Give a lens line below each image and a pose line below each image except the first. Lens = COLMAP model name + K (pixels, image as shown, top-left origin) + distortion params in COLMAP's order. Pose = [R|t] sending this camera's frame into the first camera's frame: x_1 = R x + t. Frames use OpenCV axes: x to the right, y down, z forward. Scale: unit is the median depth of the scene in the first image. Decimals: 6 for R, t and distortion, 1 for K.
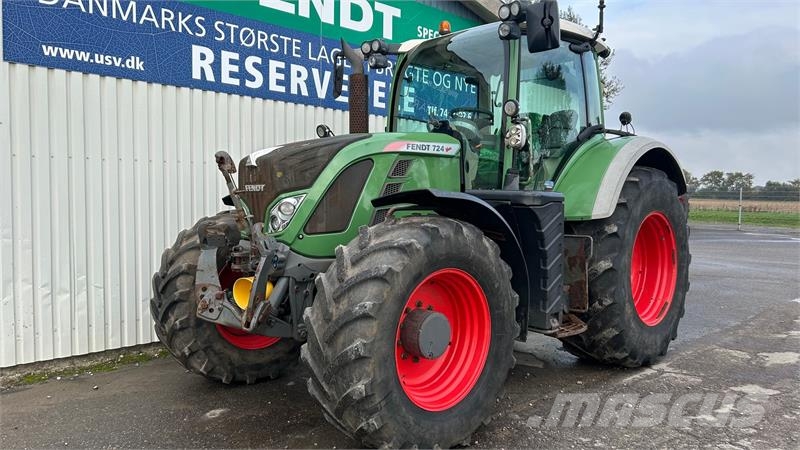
lens RADIAL K [[604.9, 0, 400.9], [0, 604.9, 229.5], [0, 0, 1]] dist [0.052396, -0.055557]
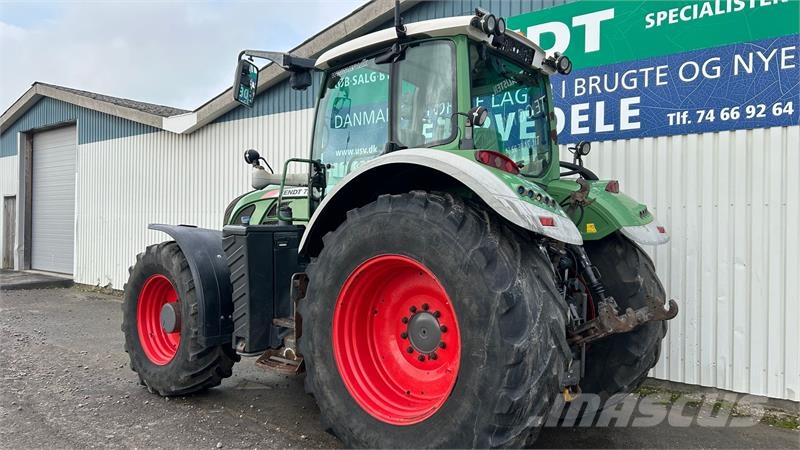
lens RADIAL K [[603.0, 0, 401.2], [0, 603.0, 229.2], [0, 0, 1]] dist [0.062062, -0.069908]
pose [[0.092276, -0.009866, -0.995685, 1.040794], [-0.076088, 0.996957, -0.016930, -0.044612], [0.992822, 0.077322, 0.091245, 0.894194]]
